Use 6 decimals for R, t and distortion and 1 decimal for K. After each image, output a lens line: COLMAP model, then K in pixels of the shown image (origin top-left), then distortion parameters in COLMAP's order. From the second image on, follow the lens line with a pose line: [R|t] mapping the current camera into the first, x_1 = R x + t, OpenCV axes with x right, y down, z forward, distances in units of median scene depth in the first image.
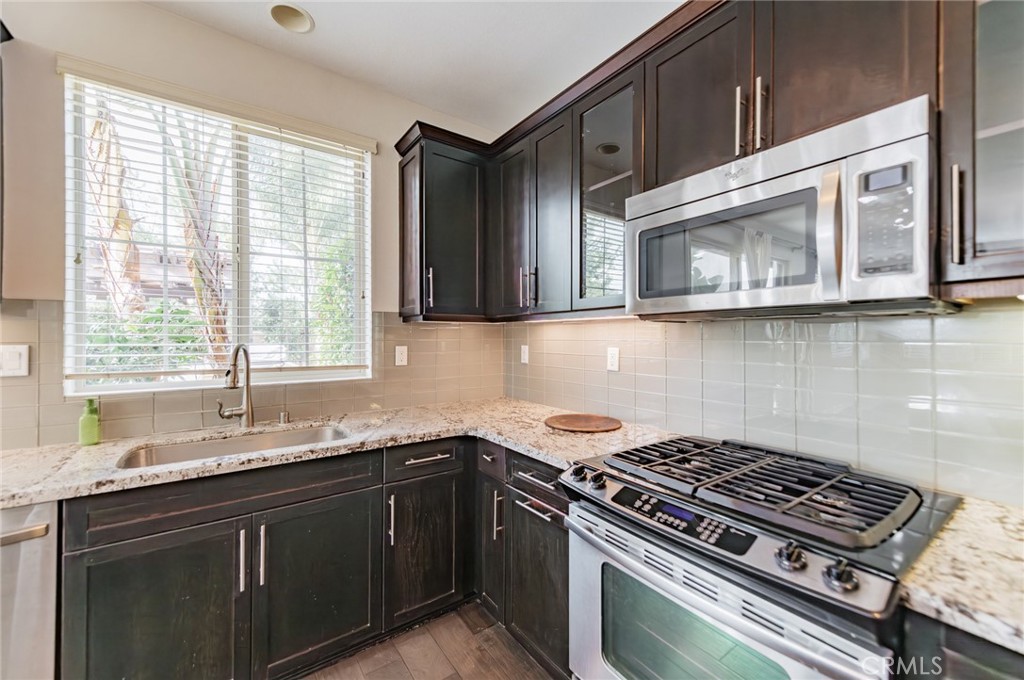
lens RADIAL K [[402.2, 0, 513.3], [0, 402.2, 335.4], [0, 0, 1]] dist [0.015949, -0.004922]
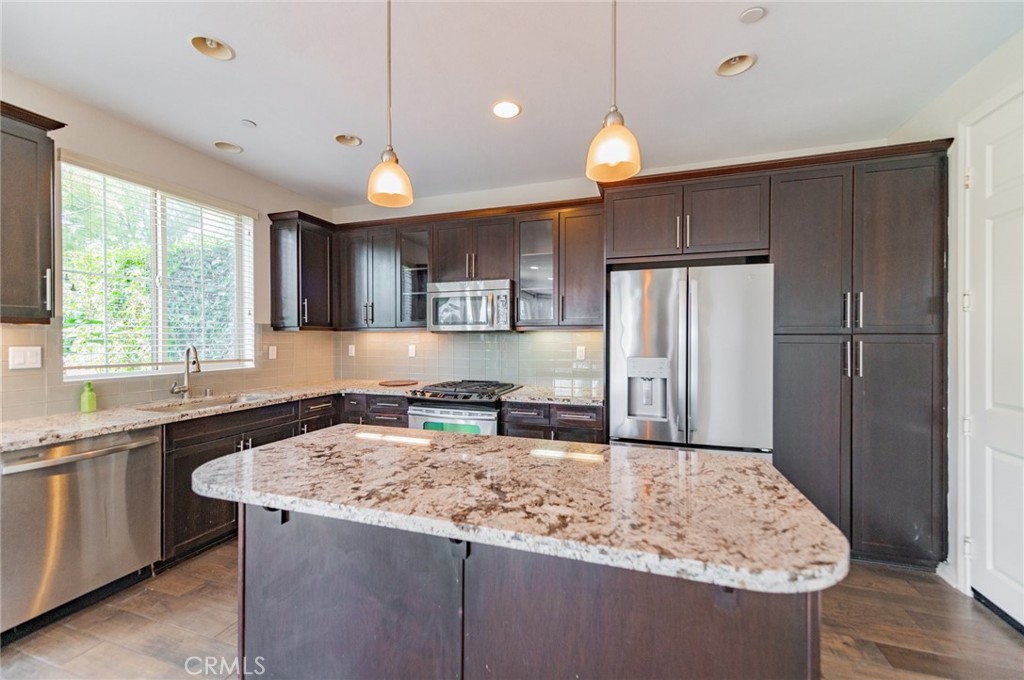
lens RADIAL K [[390.8, 0, 495.1], [0, 390.8, 337.8], [0, 0, 1]] dist [0.021968, -0.000106]
pose [[0.833123, 0.001706, 0.553085, -0.536390], [-0.003054, 0.999994, 0.001516, -0.012824], [-0.553079, -0.002952, 0.833124, -0.936894]]
